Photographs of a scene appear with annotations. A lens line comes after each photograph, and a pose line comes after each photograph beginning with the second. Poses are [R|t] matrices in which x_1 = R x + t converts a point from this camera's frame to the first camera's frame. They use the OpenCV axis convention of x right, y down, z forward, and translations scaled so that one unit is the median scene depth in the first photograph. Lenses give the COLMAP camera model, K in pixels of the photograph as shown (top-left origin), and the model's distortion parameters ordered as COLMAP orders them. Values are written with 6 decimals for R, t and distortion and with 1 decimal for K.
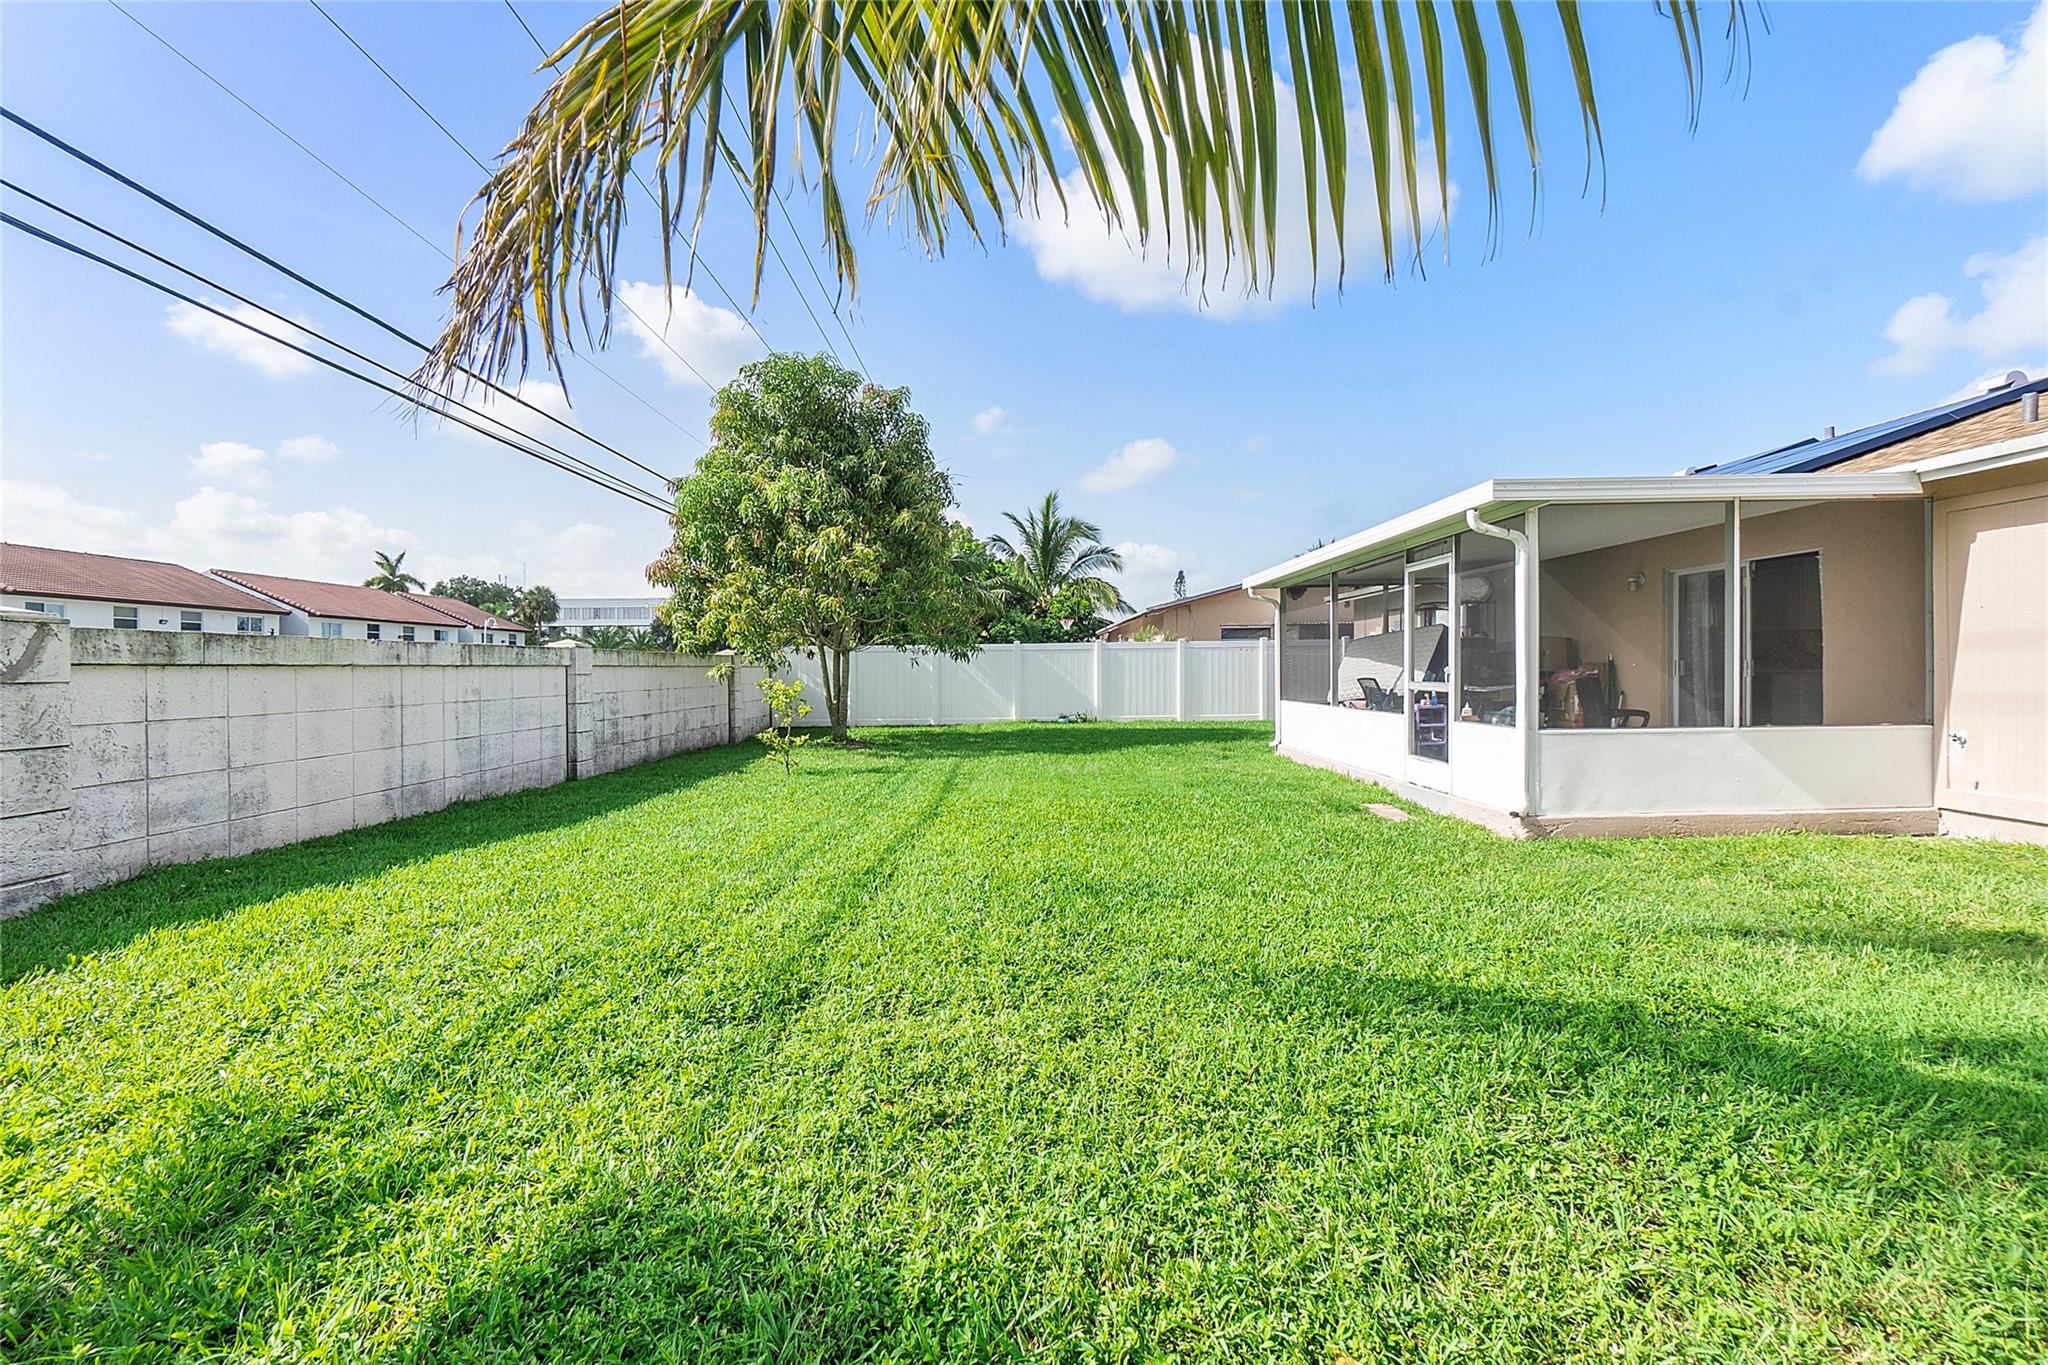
lens RADIAL K [[890.6, 0, 1021.6], [0, 890.6, 674.5], [0, 0, 1]] dist [-0.008295, 0.000185]
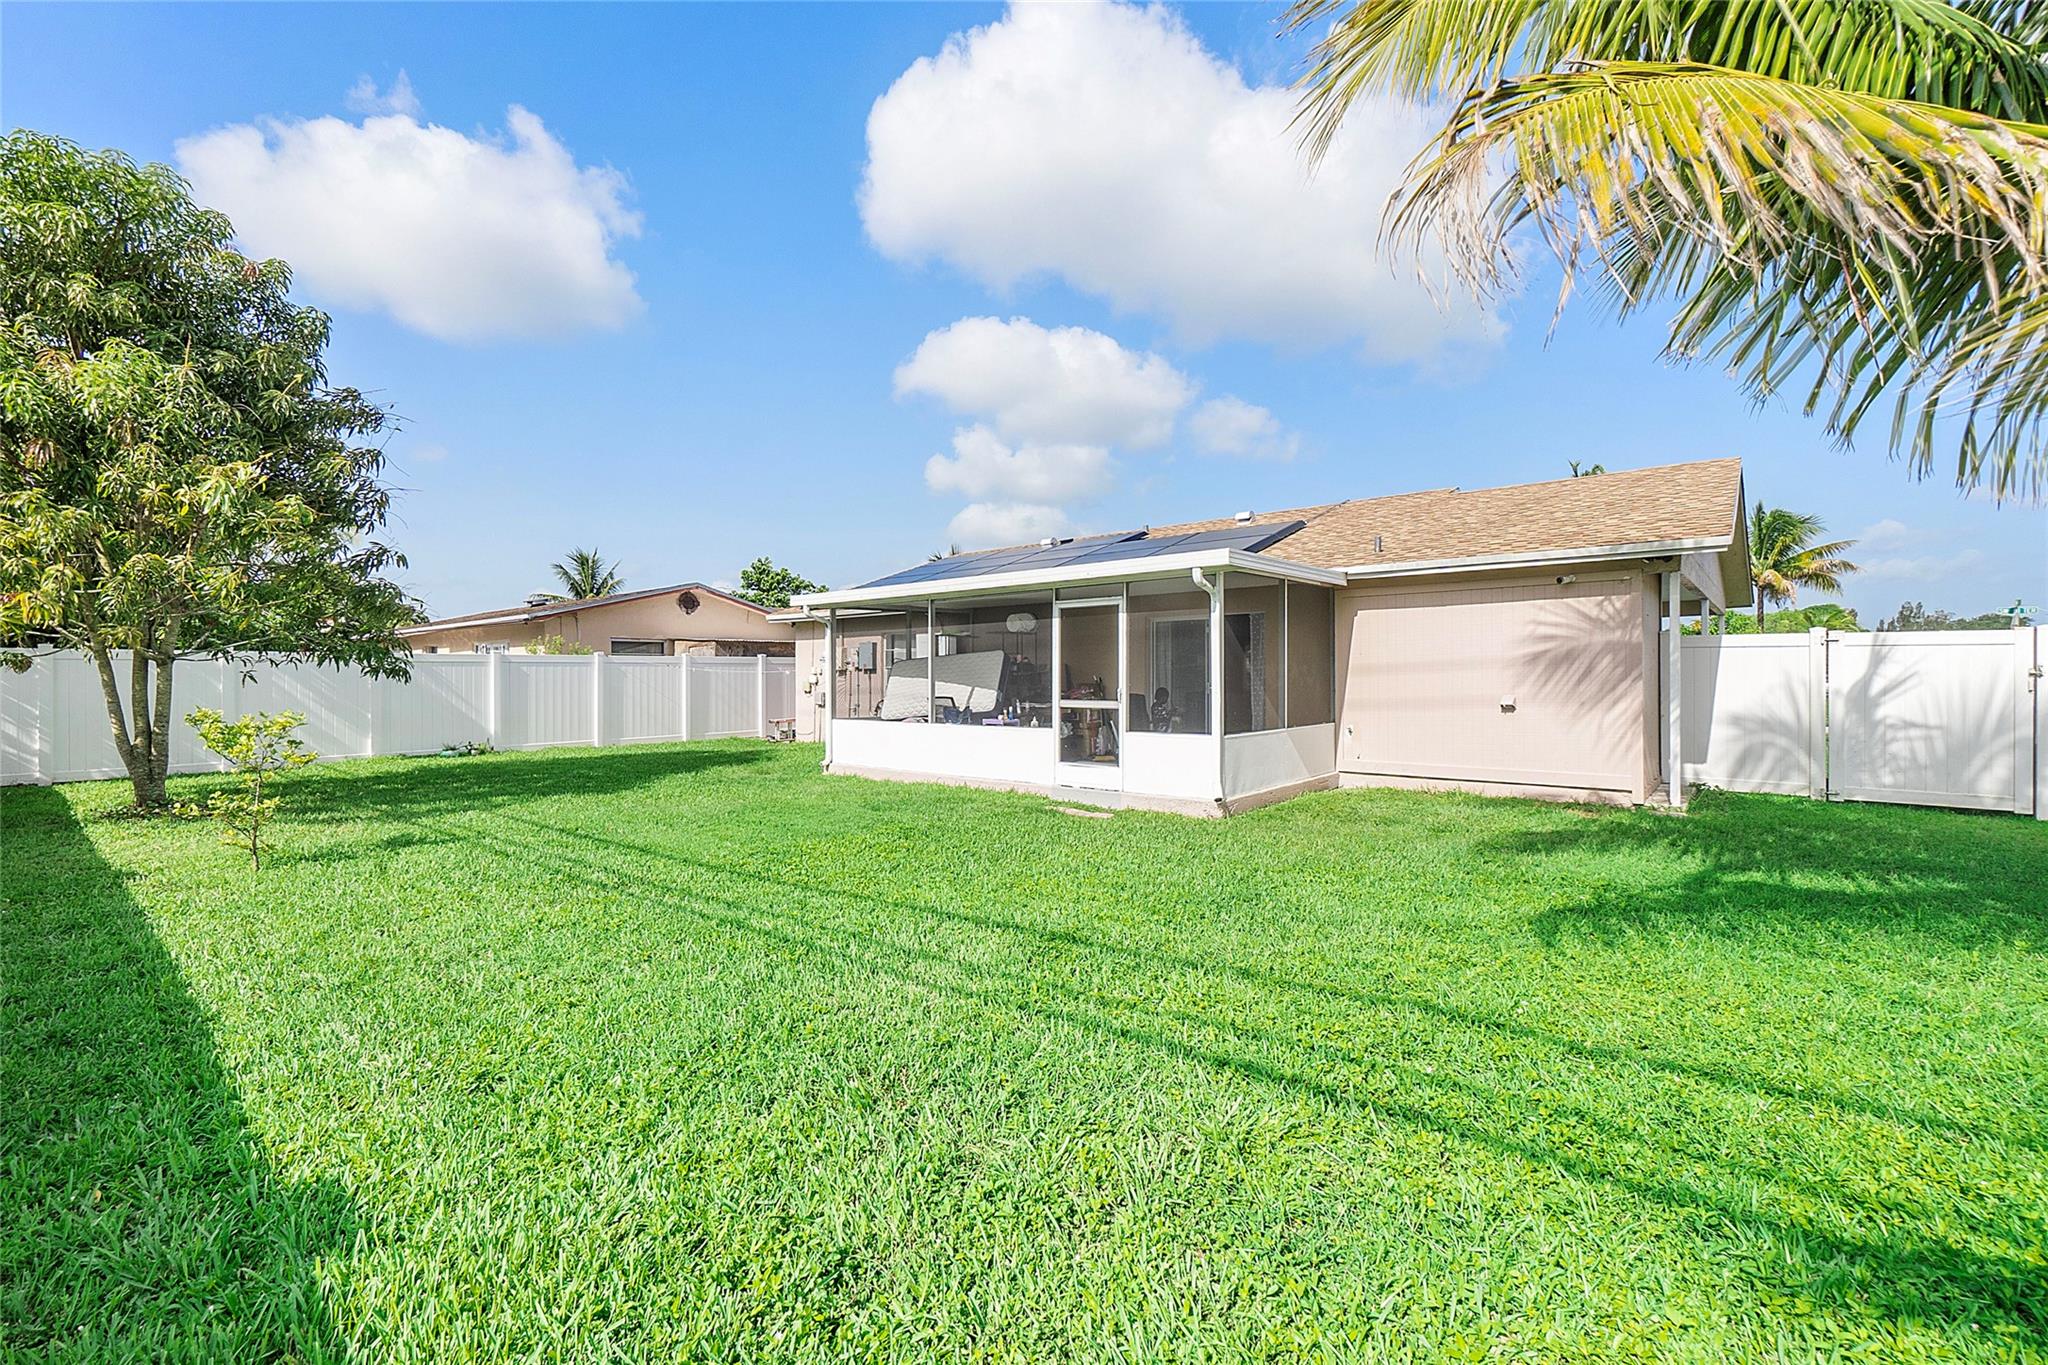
lens RADIAL K [[890.6, 0, 1021.6], [0, 890.6, 674.5], [0, 0, 1]] dist [-0.008295, 0.000185]
pose [[0.646924, 0.009067, 0.762501, -0.477450], [0.003267, 0.999887, -0.014661, -0.008479], [-0.762548, 0.011976, 0.646821, 0.258823]]
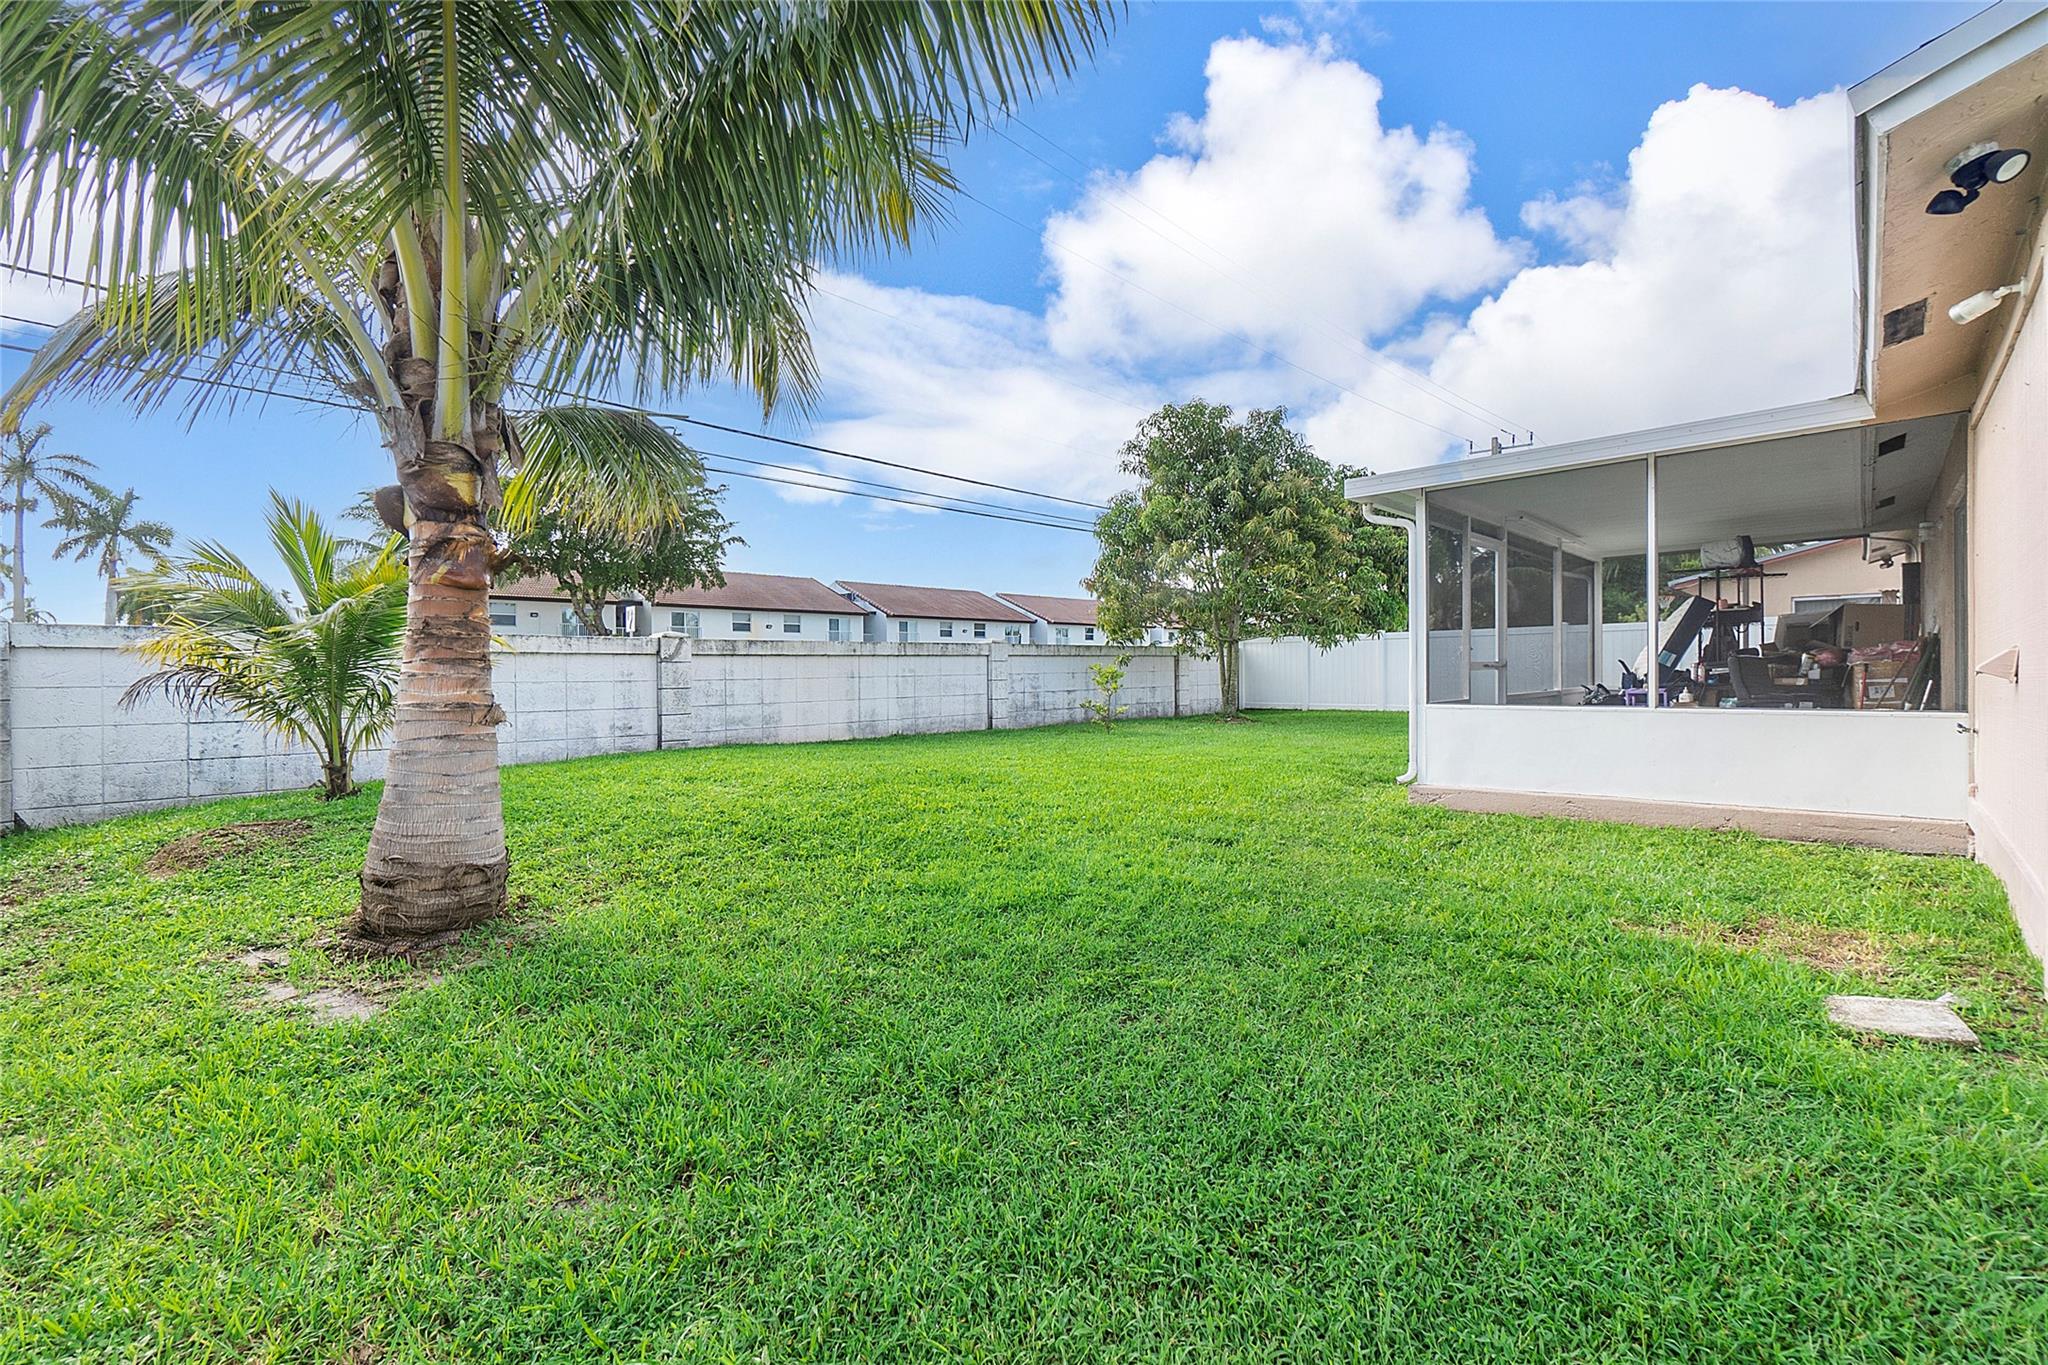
lens RADIAL K [[890.6, 0, 1021.6], [0, 890.6, 674.5], [0, 0, 1]] dist [-0.008295, 0.000185]
pose [[0.718161, 0.004743, -0.695861, 0.713710], [0.000086, 0.999976, 0.006904, 0.014973], [0.695877, -0.005018, 0.718144, -0.069755]]
